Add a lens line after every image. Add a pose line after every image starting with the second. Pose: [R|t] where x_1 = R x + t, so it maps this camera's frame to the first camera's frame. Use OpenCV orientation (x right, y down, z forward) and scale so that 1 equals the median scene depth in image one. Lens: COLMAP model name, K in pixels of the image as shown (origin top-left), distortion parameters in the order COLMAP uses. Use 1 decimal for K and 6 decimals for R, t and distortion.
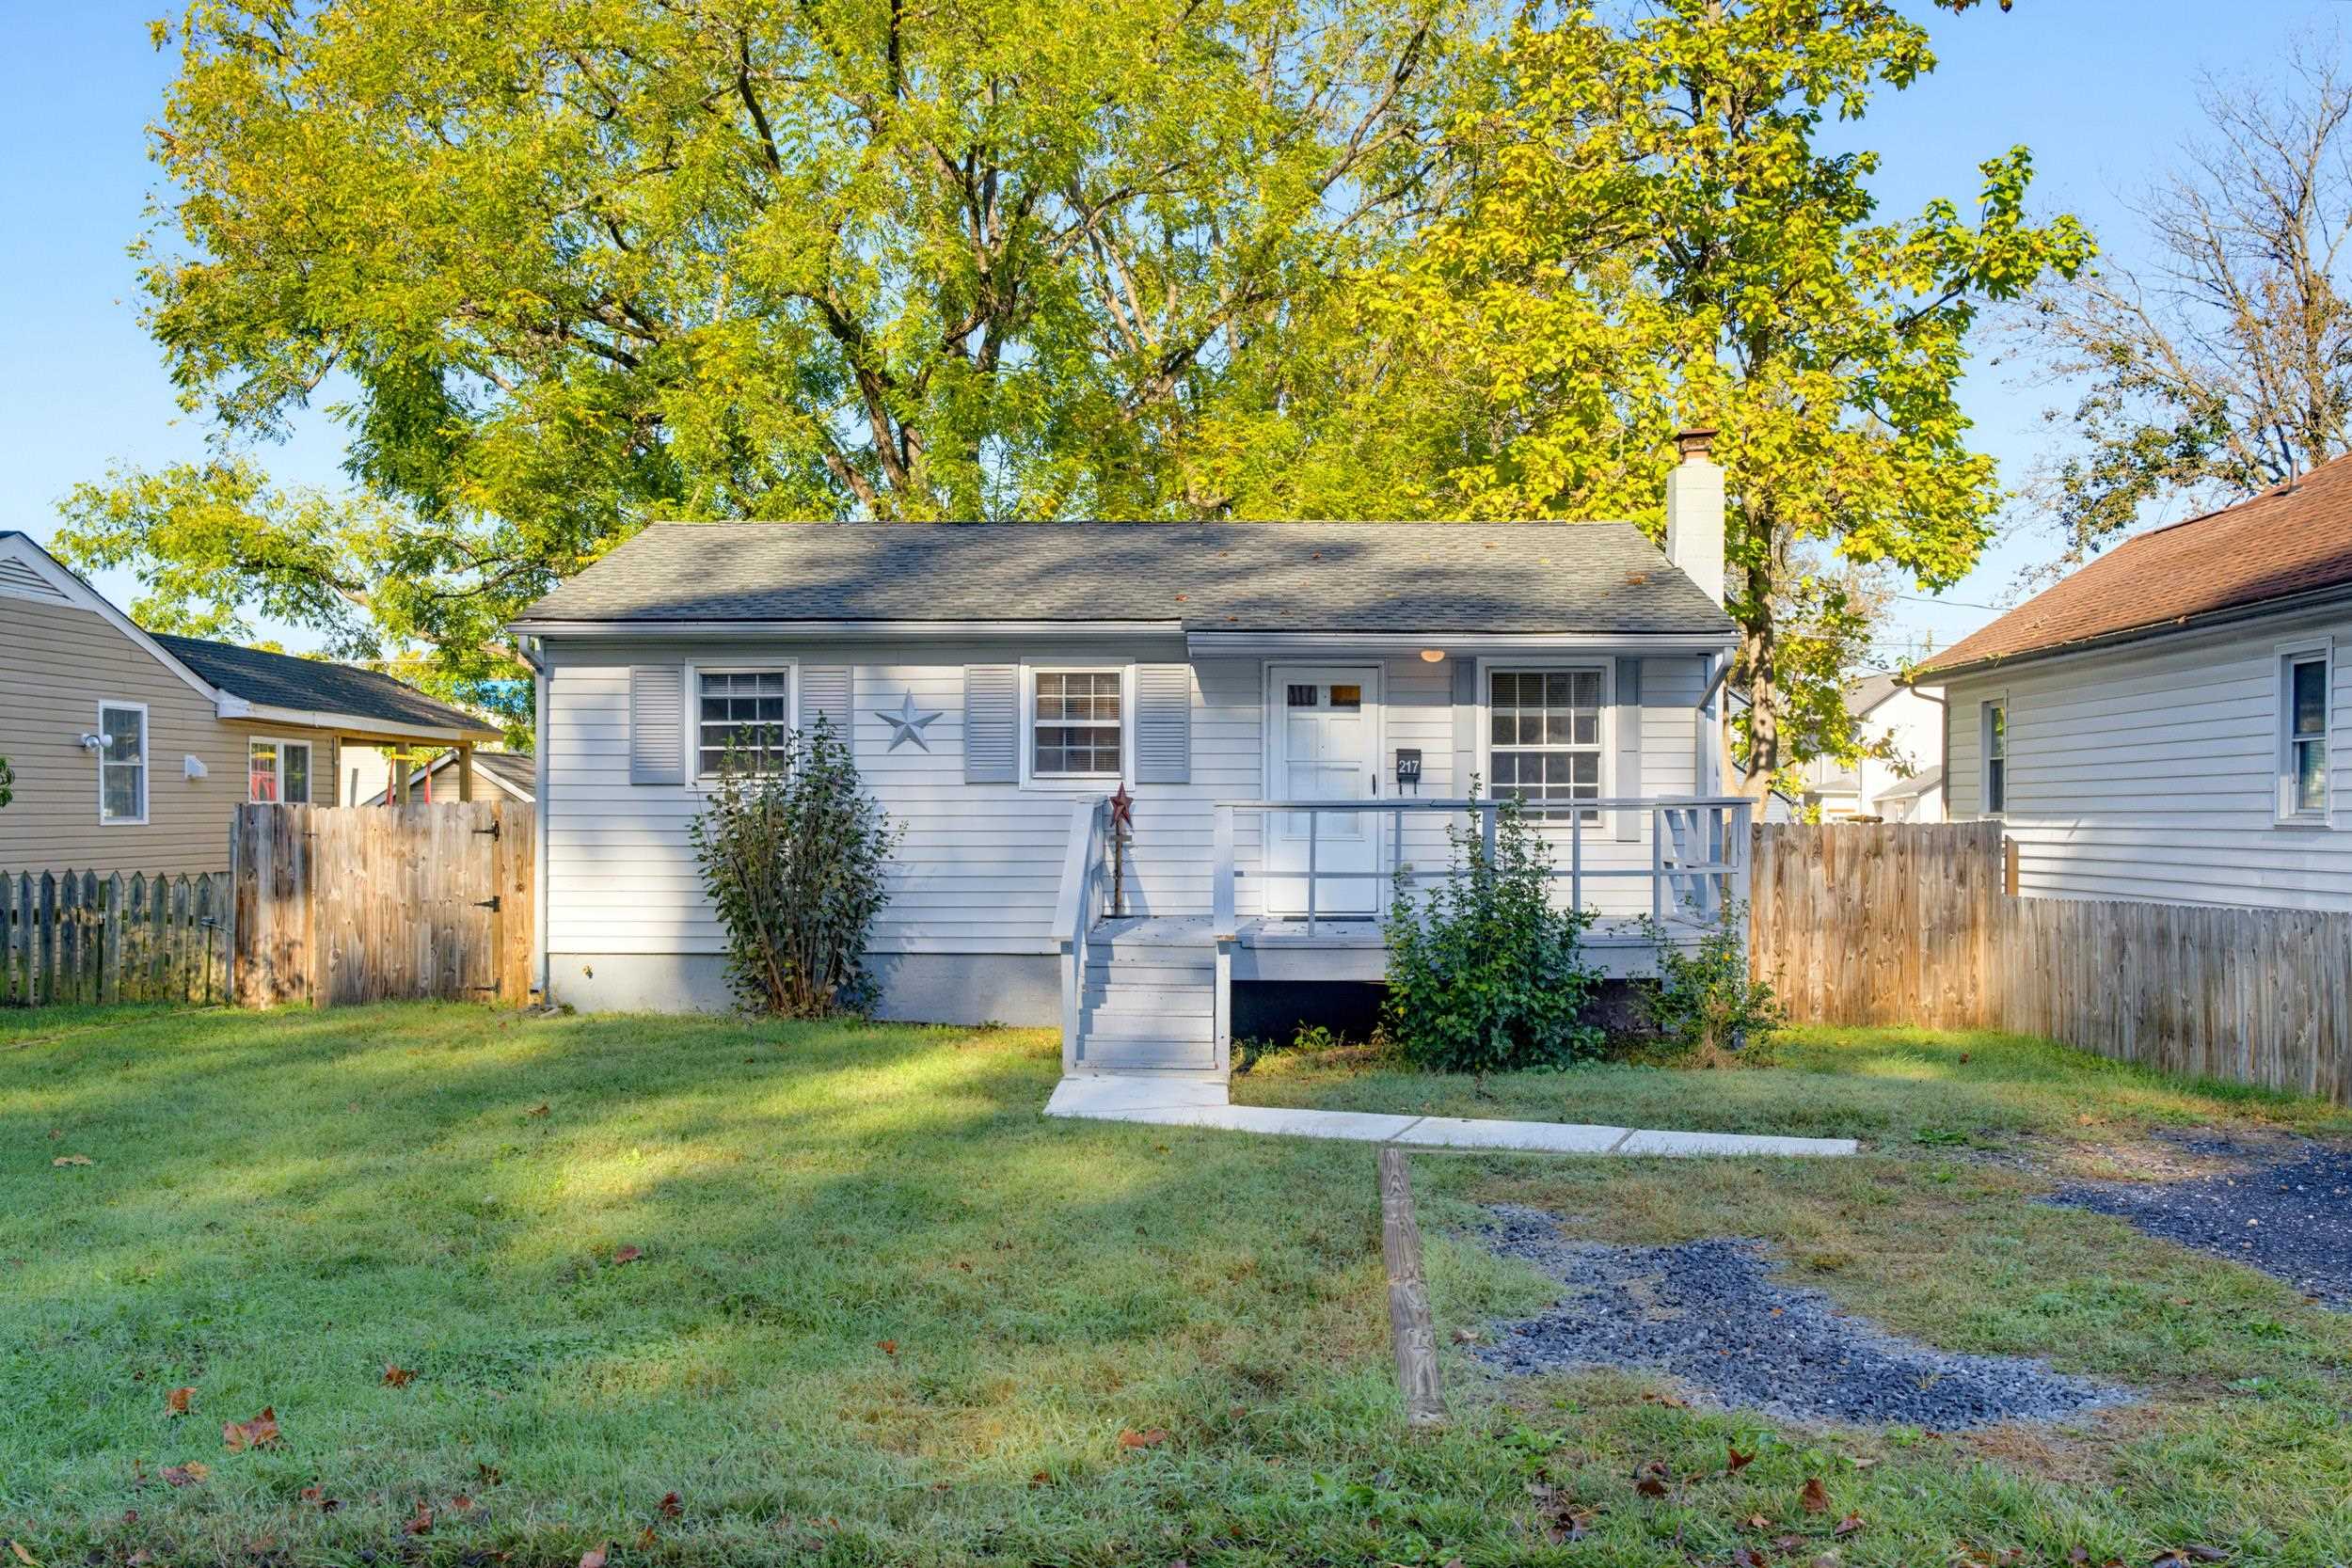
lens RADIAL K [[2057.1, 0, 1194.2], [0, 2057.1, 802.3], [0, 0, 1]] dist [0.035512, 0.014048]
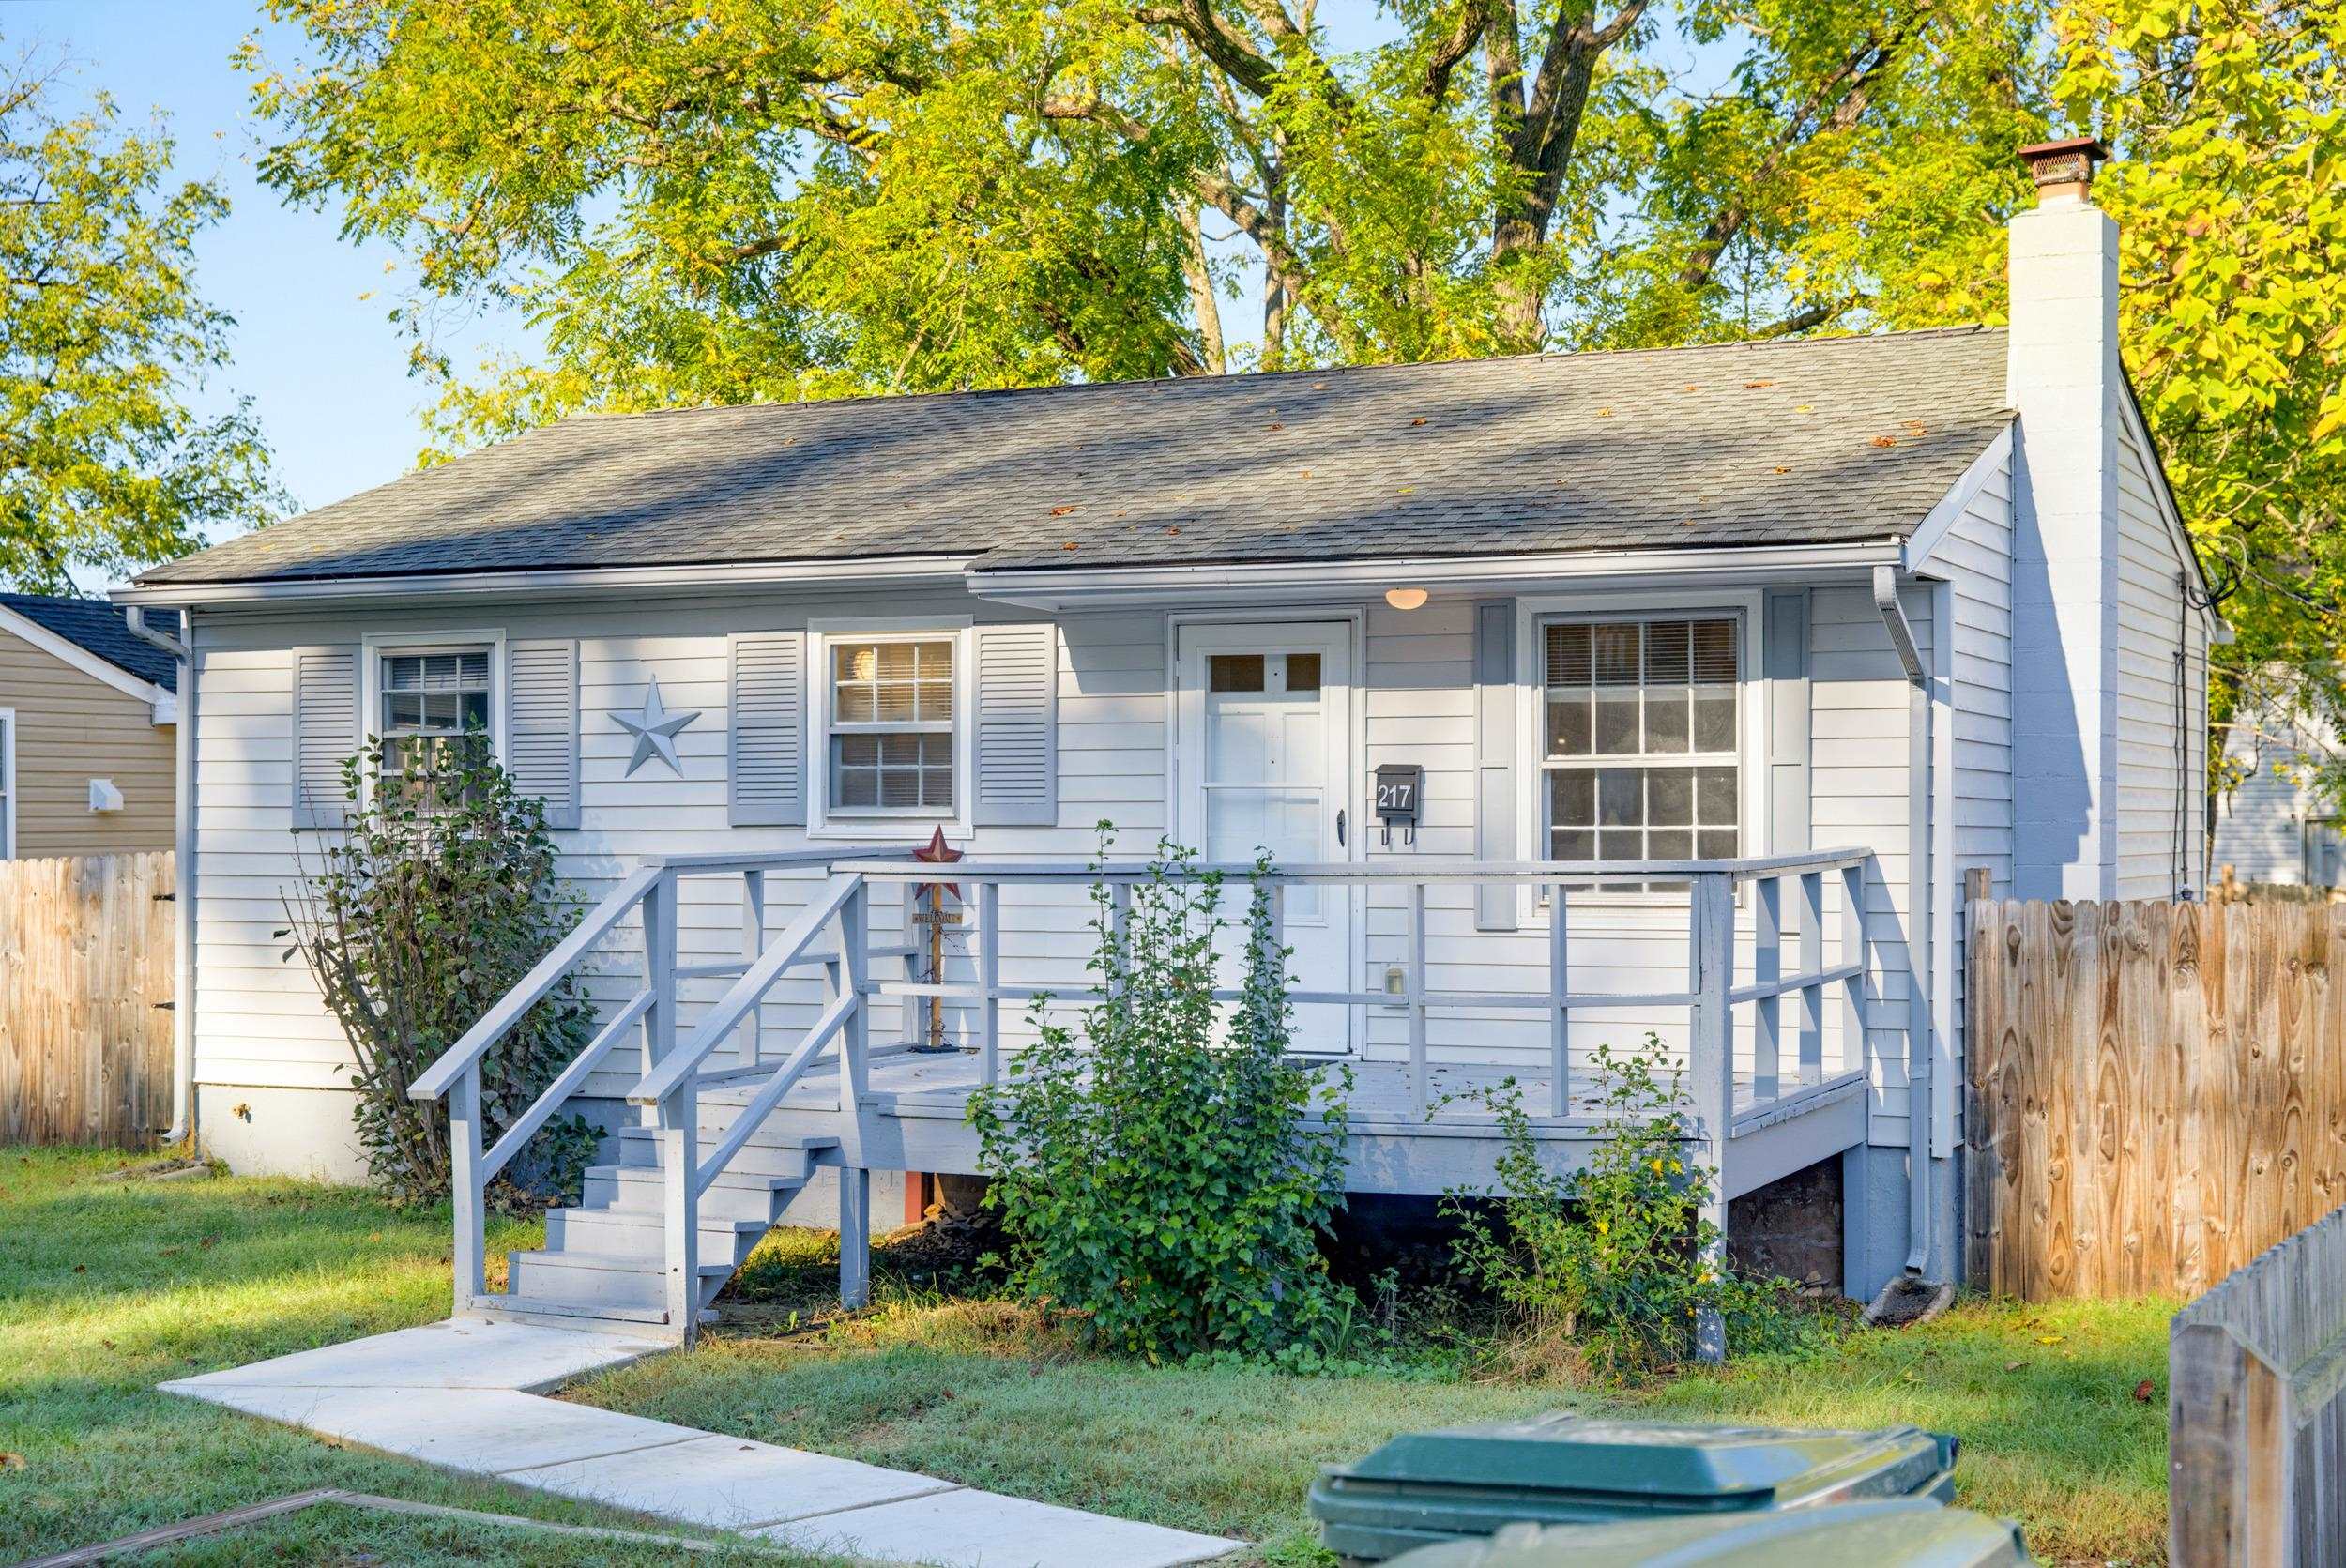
lens RADIAL K [[3364.3, 0, 1169.5], [0, 3364.3, 794.4], [0, 0, 1]] dist [0.071148, 0.000000]
pose [[0.914029, -0.005481, -0.405612, 0.415554], [0.002815, 0.999970, -0.007168, -0.011329], [0.405639, 0.005409, 0.914017, 0.135503]]
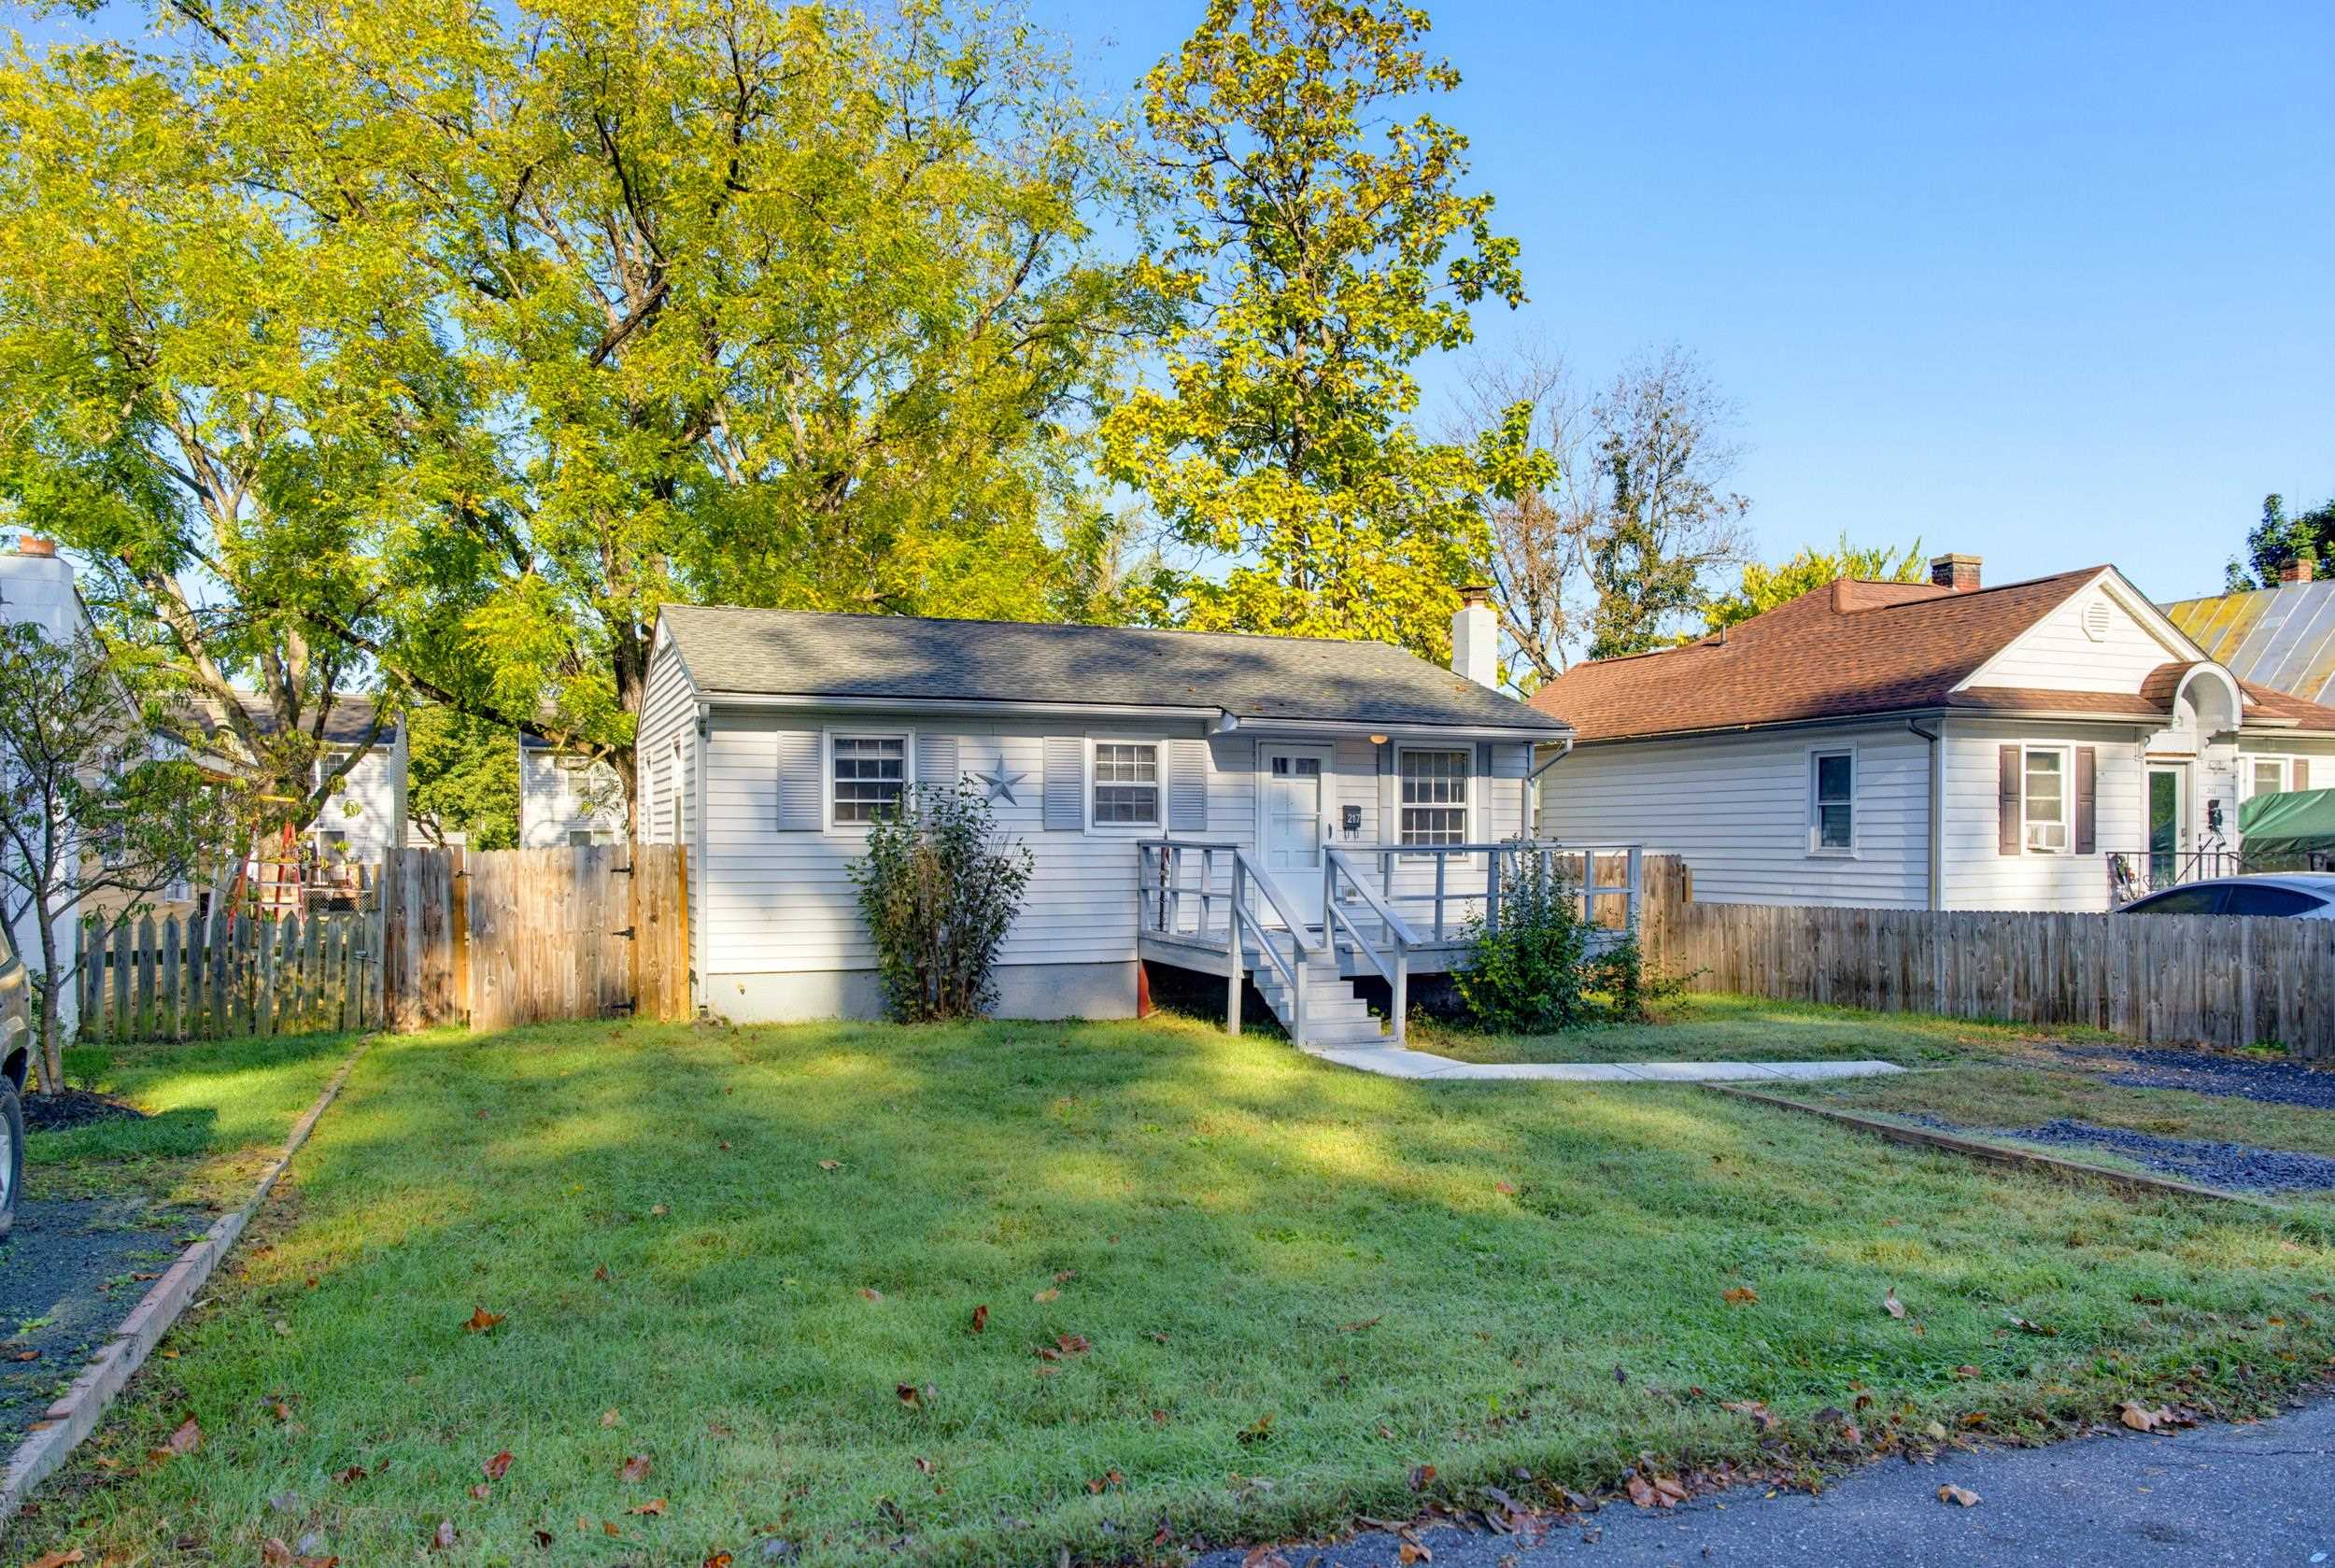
lens RADIAL K [[1604.4, 0, 1164.8], [0, 1604.4, 848.6], [0, 0, 1]] dist [0.008854, 0.001323]
pose [[0.914503, -0.003938, 0.404559, -0.445593], [-0.000783, 0.999934, 0.011505, -0.009189], [-0.404577, -0.010838, 0.914440, 0.061788]]
